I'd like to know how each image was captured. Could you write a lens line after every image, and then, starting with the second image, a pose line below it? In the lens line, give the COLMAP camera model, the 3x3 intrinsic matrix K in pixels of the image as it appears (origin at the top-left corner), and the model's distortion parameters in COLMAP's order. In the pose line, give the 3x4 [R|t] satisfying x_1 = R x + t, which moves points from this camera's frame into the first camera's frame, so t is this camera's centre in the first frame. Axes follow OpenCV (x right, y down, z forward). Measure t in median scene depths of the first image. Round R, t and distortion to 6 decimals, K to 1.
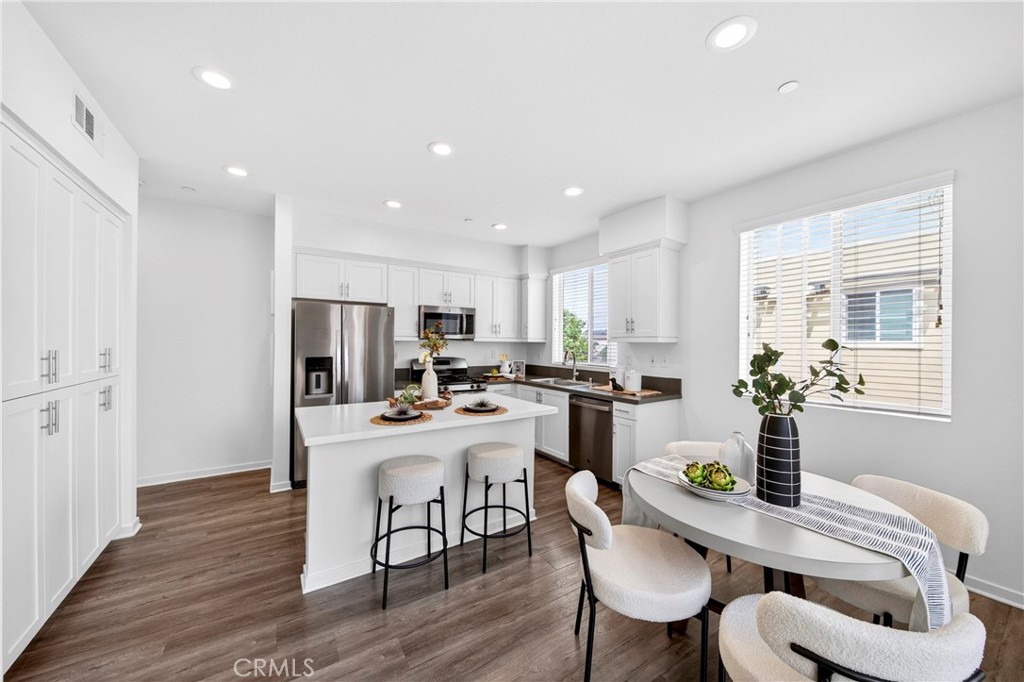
lens RADIAL K [[369.5, 0, 504.1], [0, 369.5, 342.5], [0, 0, 1]] dist [-0.014093, -0.003205]
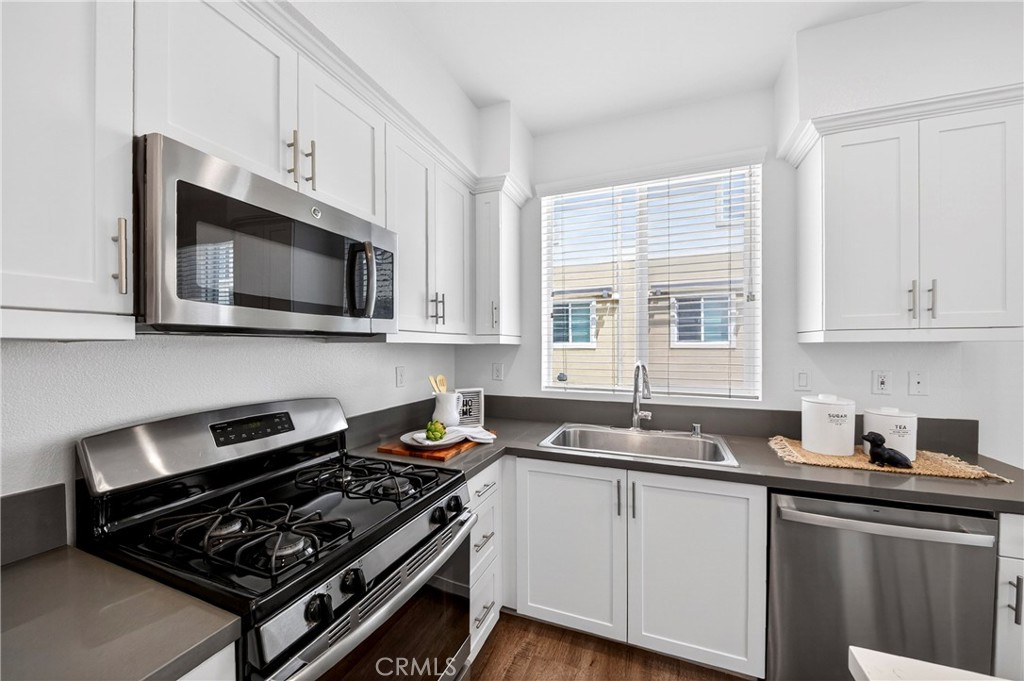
lens RADIAL K [[368.4, 0, 519.2], [0, 368.4, 347.8], [0, 0, 1]] dist [0.001311, -0.003010]
pose [[0.796462, -0.011203, 0.604585, -0.193024], [0.007678, 0.999935, 0.008415, -0.000232], [-0.604640, -0.002060, 0.796496, 0.753220]]
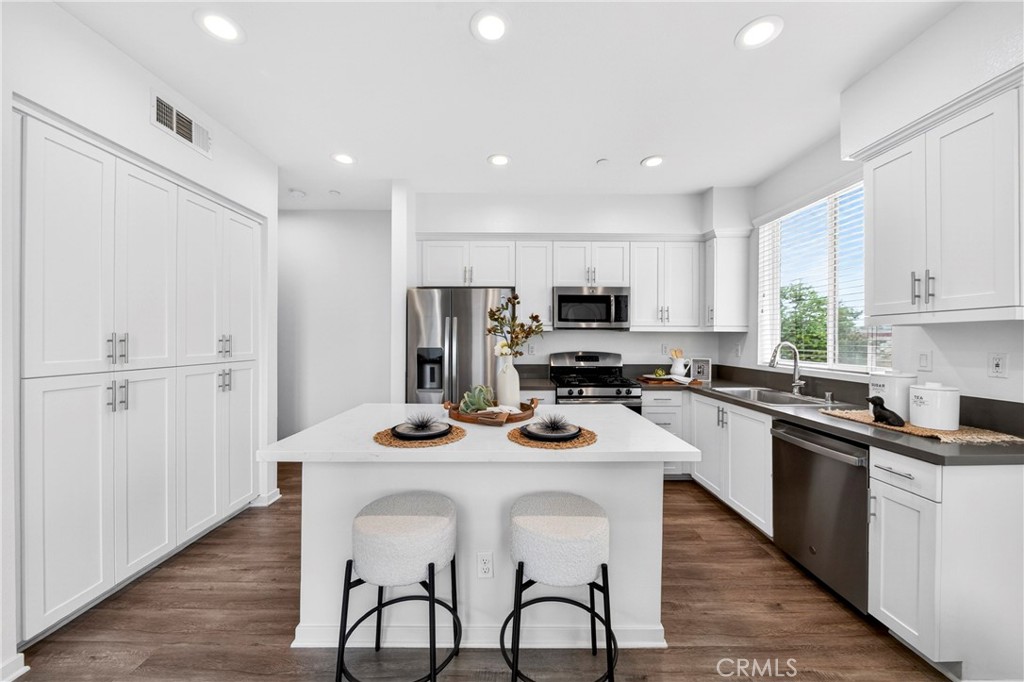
lens RADIAL K [[361.8, 0, 506.0], [0, 361.8, 339.0], [0, 0, 1]] dist [-0.000715, -0.005335]
pose [[0.843799, -0.002185, -0.536656, 0.111946], [0.000636, 0.999995, -0.003071, 0.016270], [0.536660, 0.002250, 0.843796, 0.271151]]
